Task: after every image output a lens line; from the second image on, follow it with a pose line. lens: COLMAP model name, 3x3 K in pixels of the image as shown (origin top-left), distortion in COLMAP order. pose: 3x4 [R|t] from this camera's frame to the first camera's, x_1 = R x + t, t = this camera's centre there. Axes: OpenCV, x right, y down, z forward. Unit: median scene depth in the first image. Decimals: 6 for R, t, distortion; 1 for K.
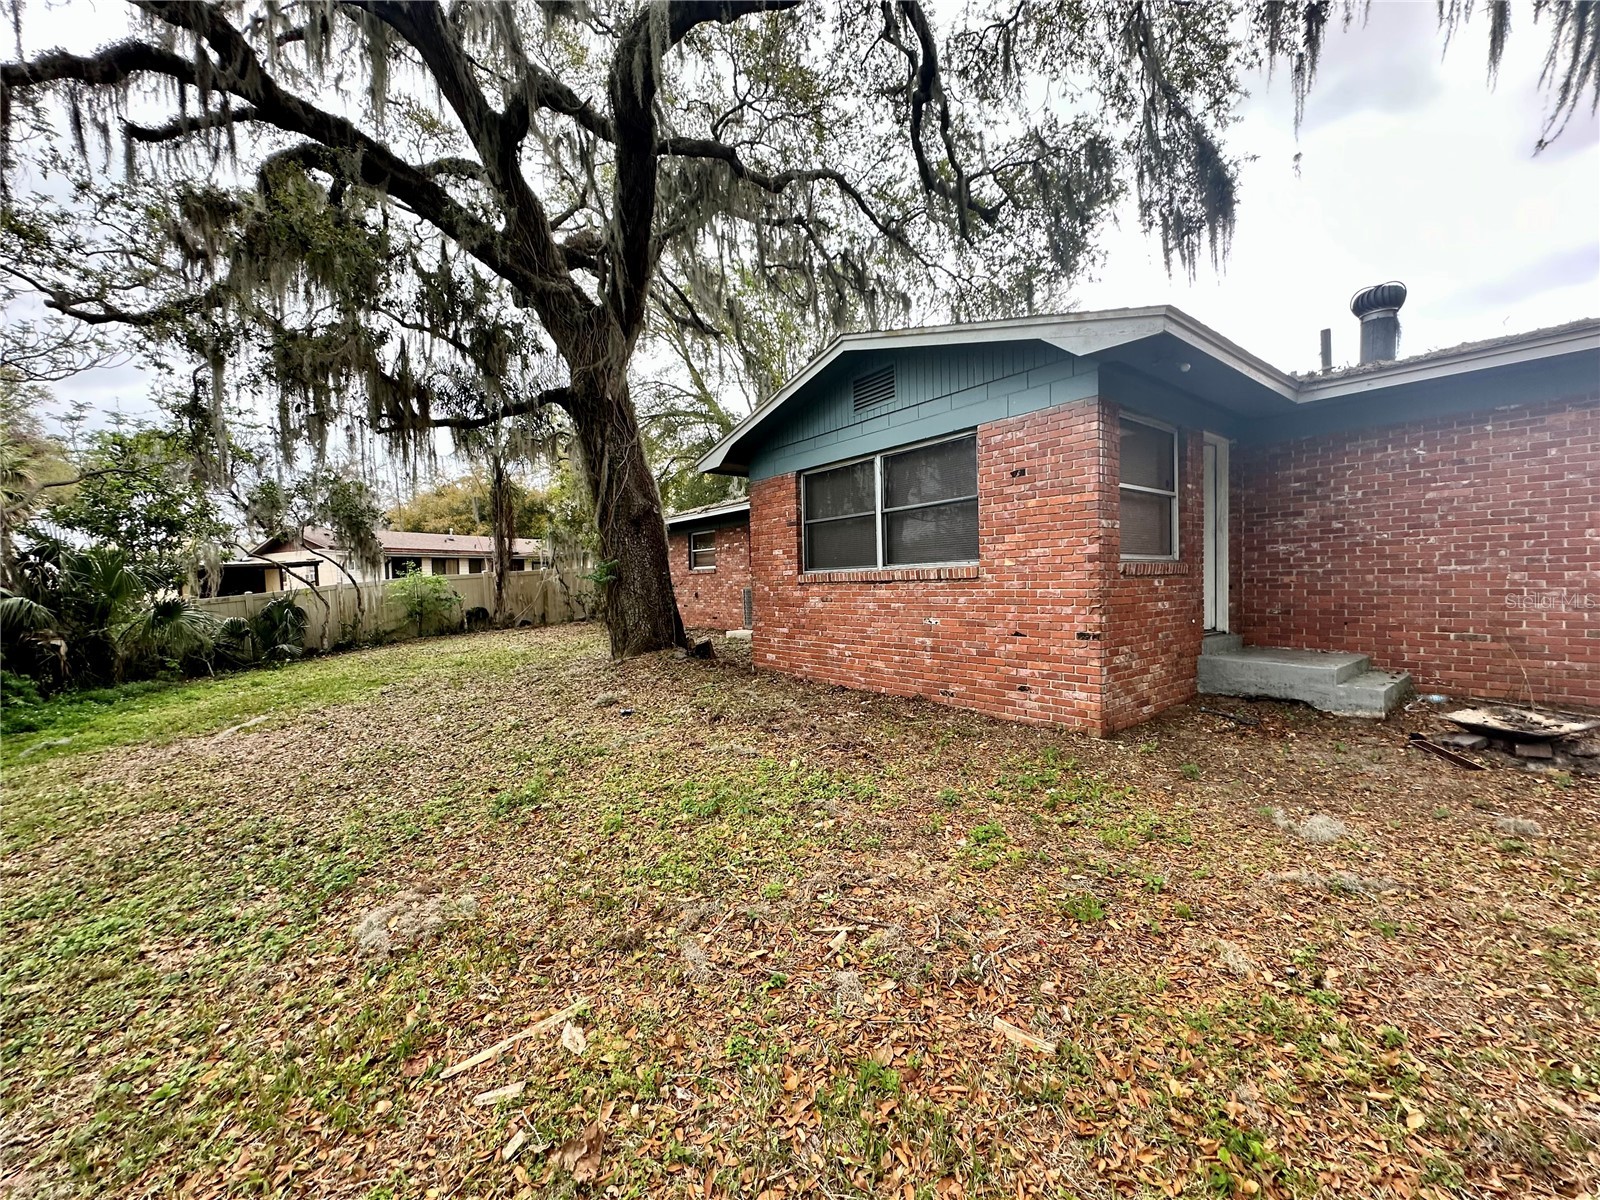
lens RADIAL K [[640.8, 0, 798.2], [0, 640.8, 600.4], [0, 0, 1]] dist [-0.001010, -0.000154]
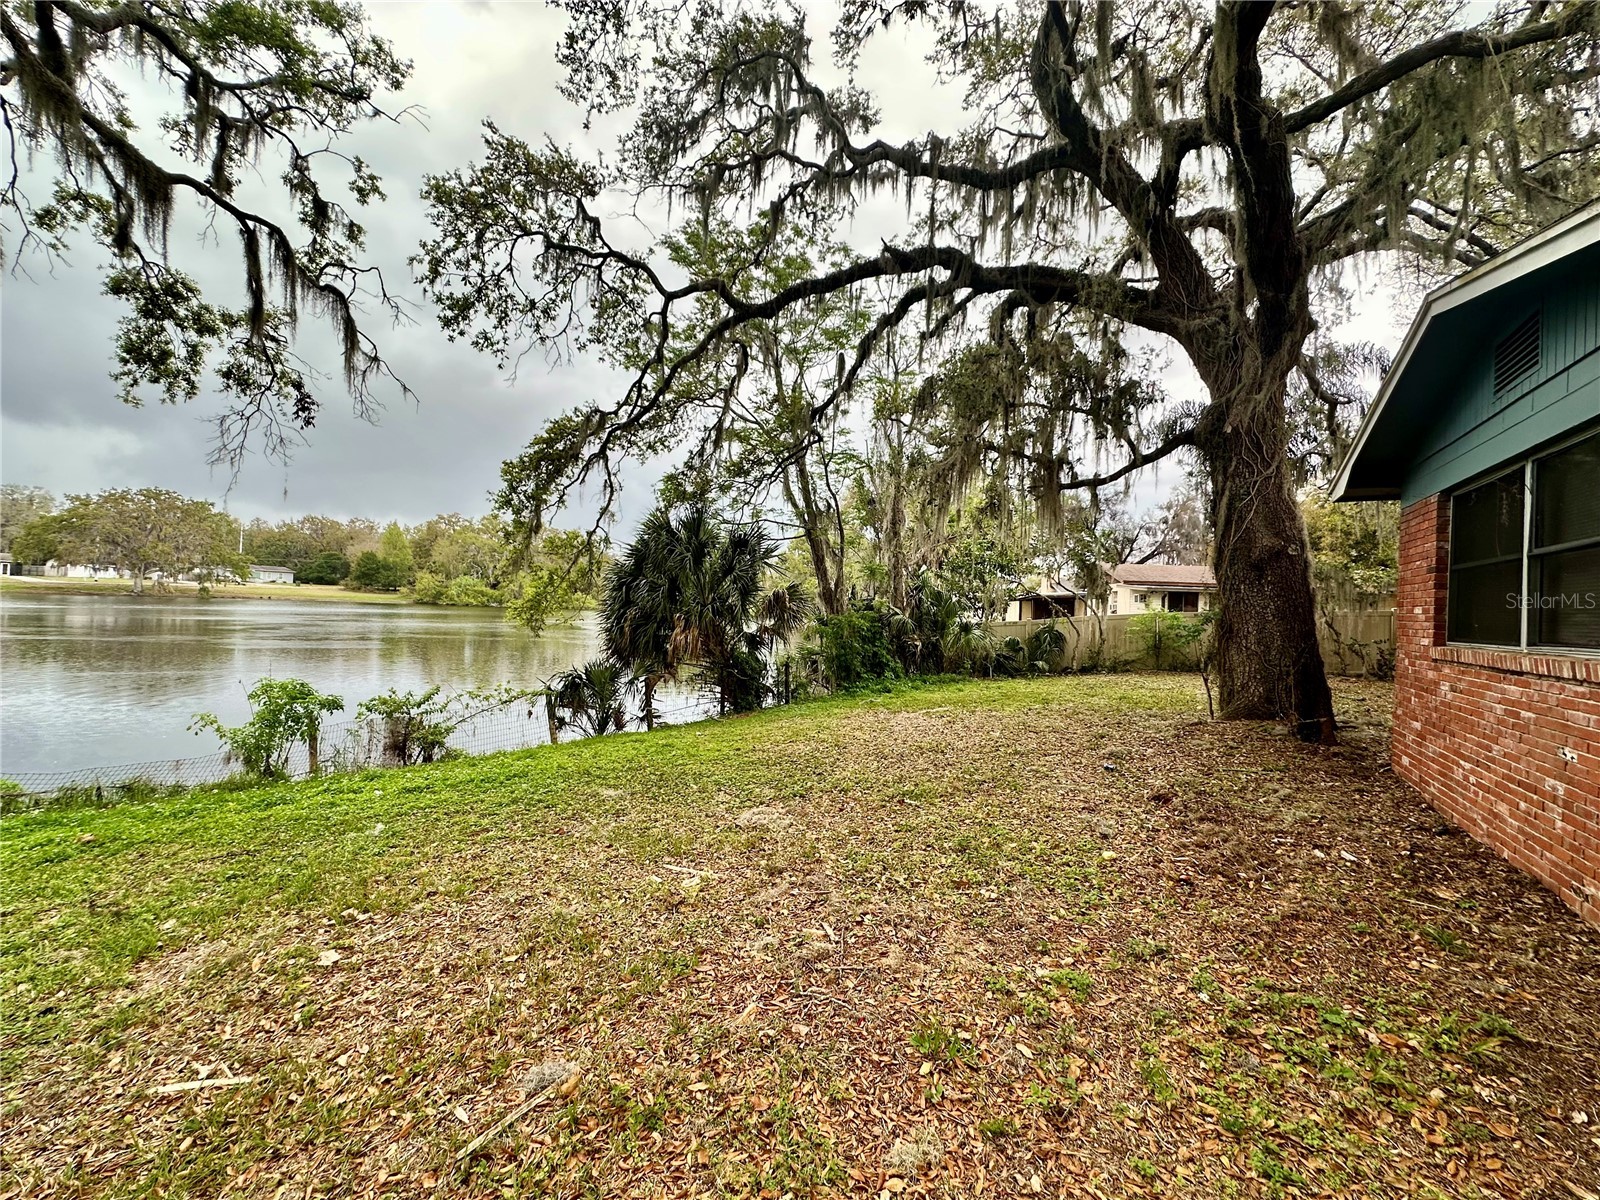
lens RADIAL K [[640.8, 0, 798.2], [0, 640.8, 600.4], [0, 0, 1]] dist [-0.001010, -0.000154]
pose [[0.369940, 0.031504, -0.928521, 0.372863], [-0.072512, 0.997355, 0.004949, -0.043099], [0.926222, 0.065498, 0.371246, 0.133660]]
